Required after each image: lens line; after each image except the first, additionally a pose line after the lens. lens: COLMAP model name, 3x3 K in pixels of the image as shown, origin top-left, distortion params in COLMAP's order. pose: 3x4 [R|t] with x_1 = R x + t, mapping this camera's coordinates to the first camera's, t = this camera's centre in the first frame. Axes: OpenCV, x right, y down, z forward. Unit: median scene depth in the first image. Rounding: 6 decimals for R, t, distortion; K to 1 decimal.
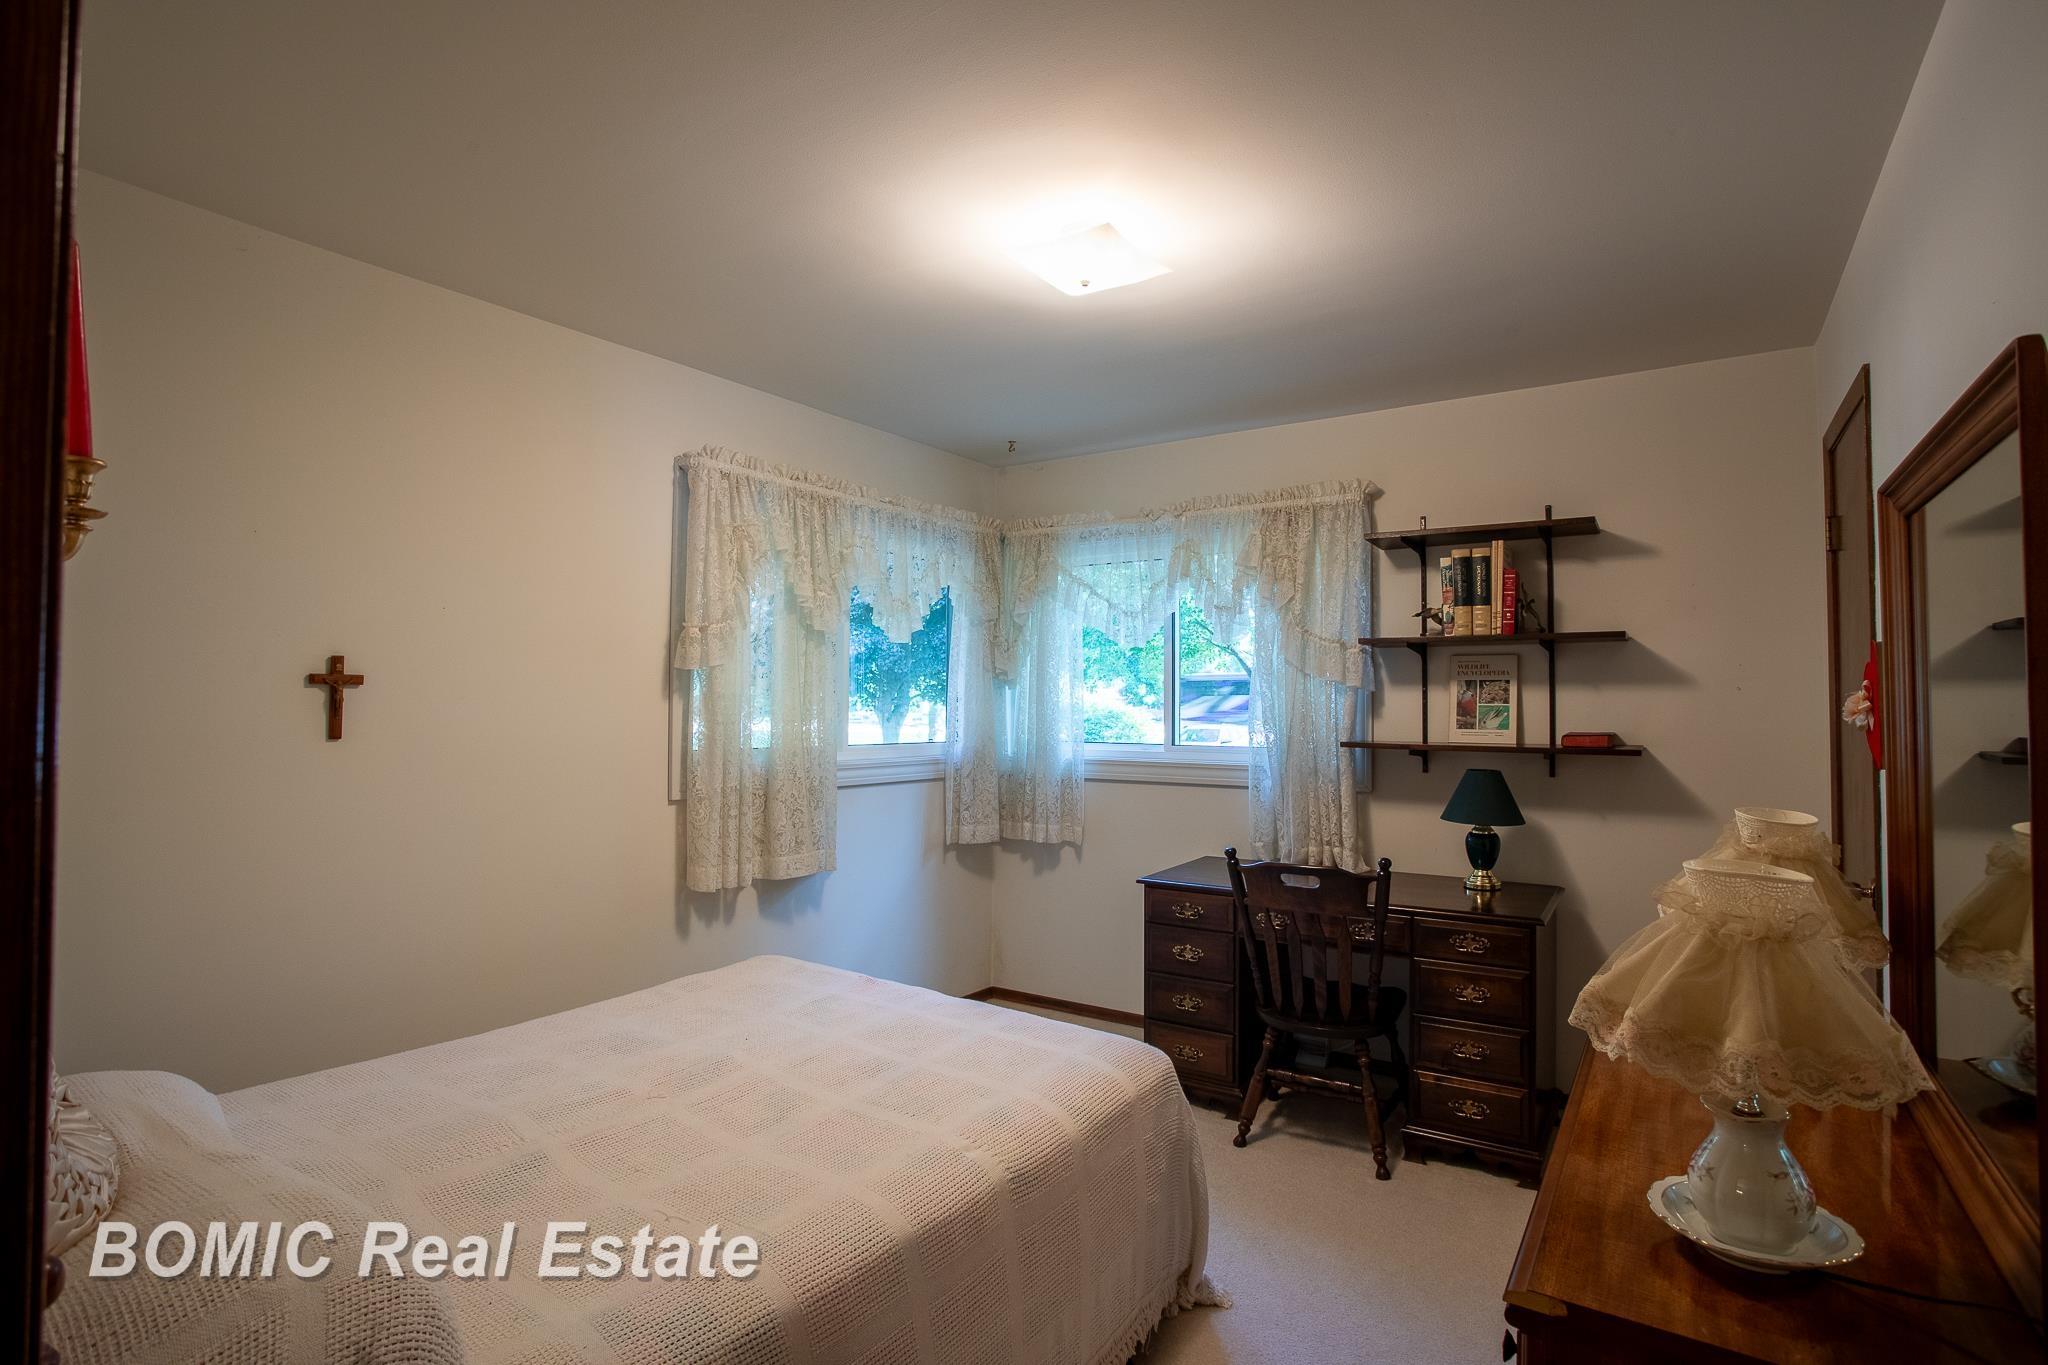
lens RADIAL K [[1001.7, 0, 1031.0], [0, 1001.7, 675.0], [0, 0, 1]] dist [-0.067086, 0.027524]
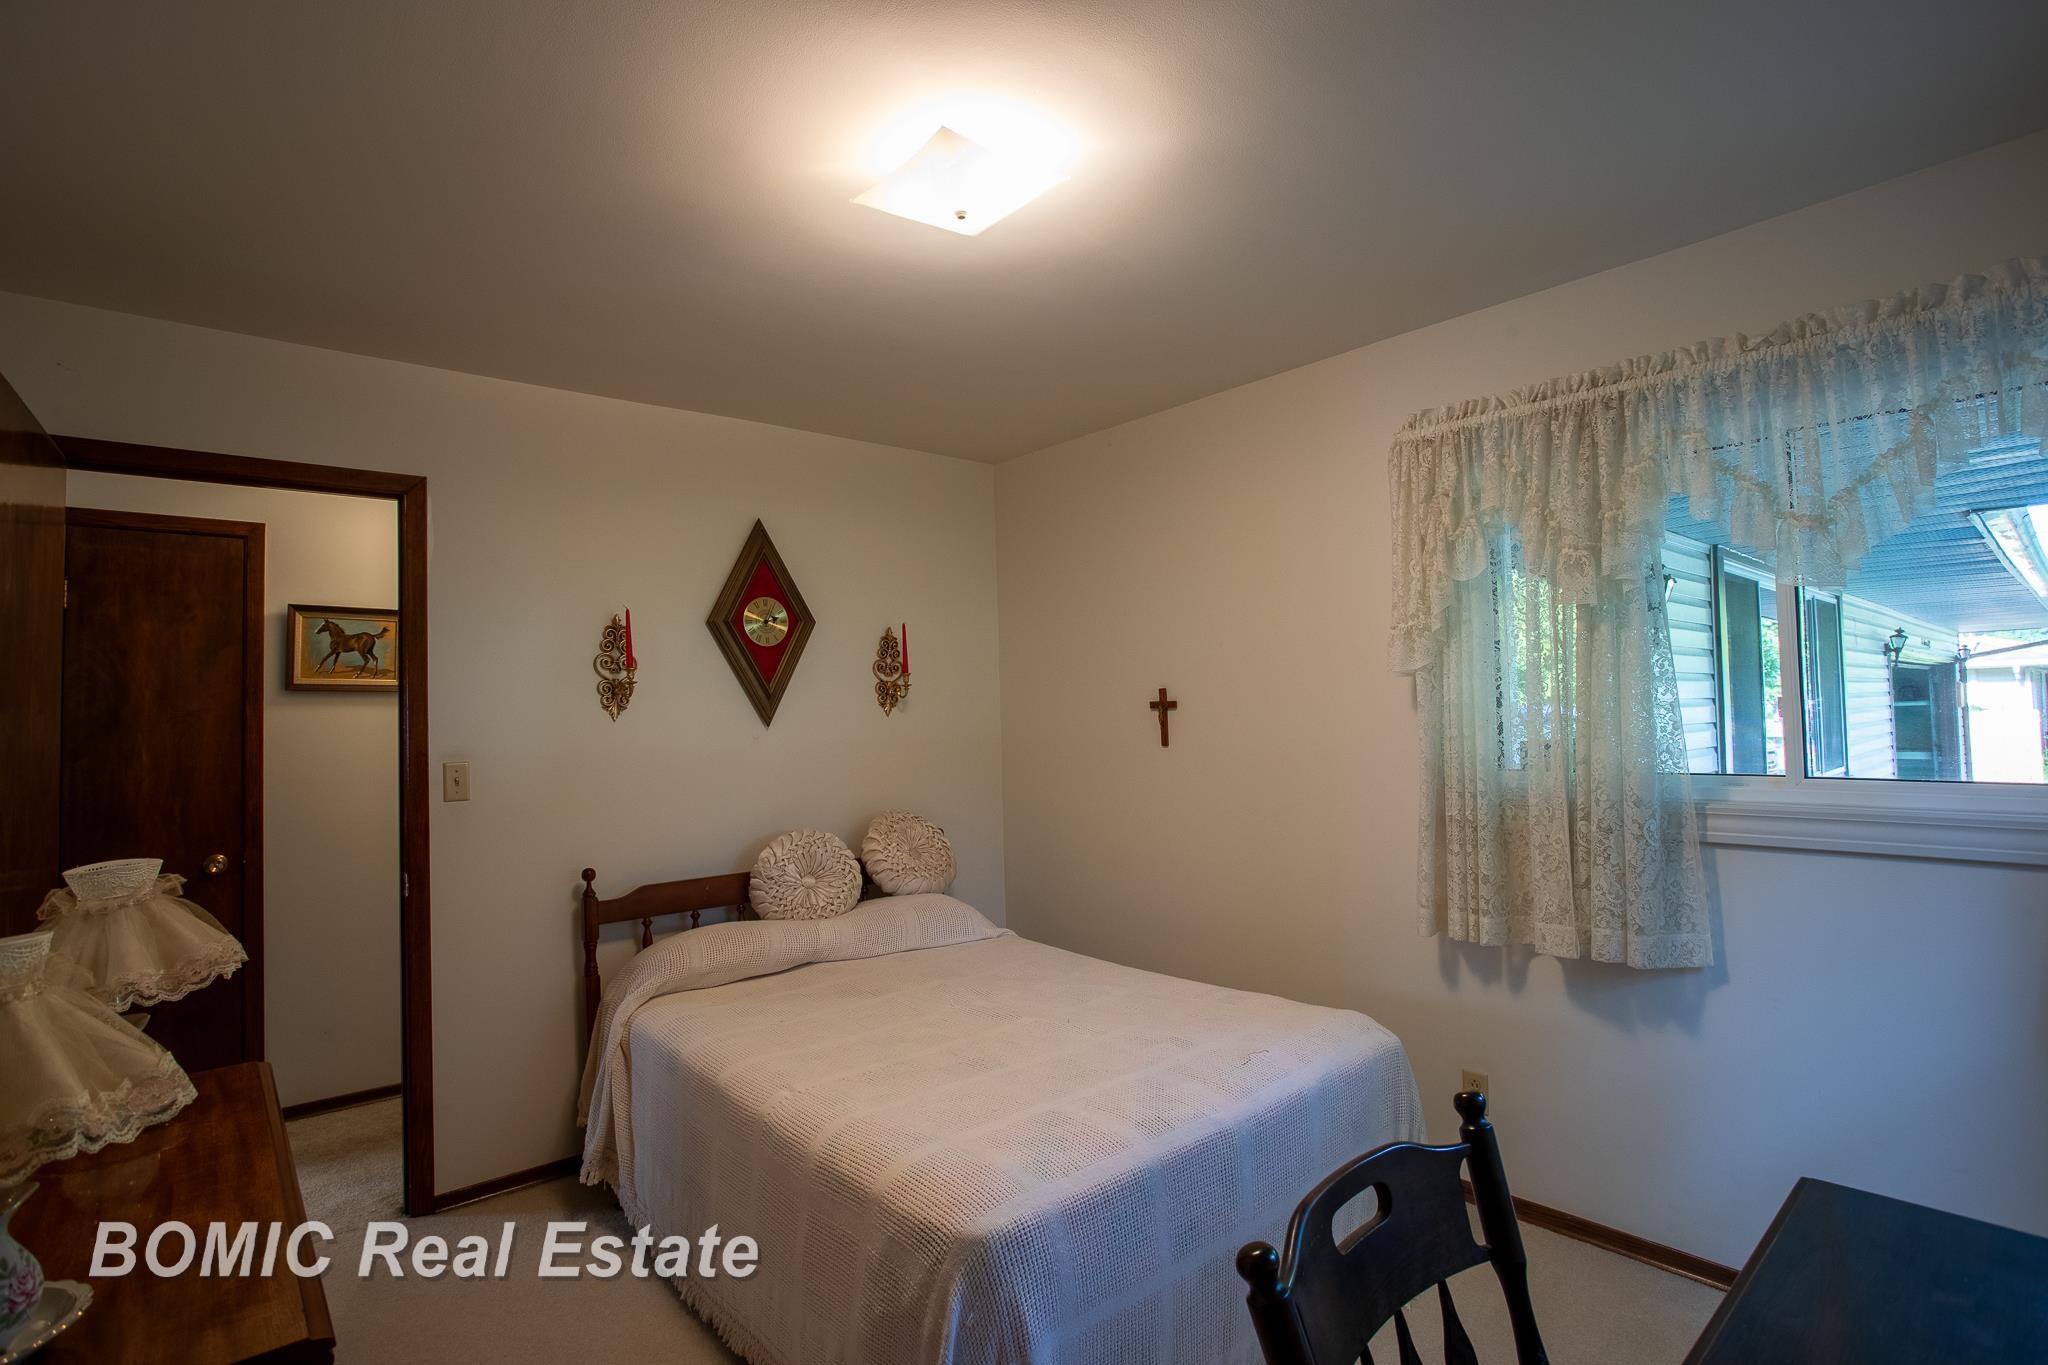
lens RADIAL K [[1001.7, 0, 1031.0], [0, 1001.7, 675.0], [0, 0, 1]] dist [-0.067086, 0.027524]
pose [[-0.259288, -0.030081, -0.965331, 0.577192], [0.055383, 0.997407, -0.045957, 0.013231], [0.964211, -0.065379, -0.256950, 0.875224]]
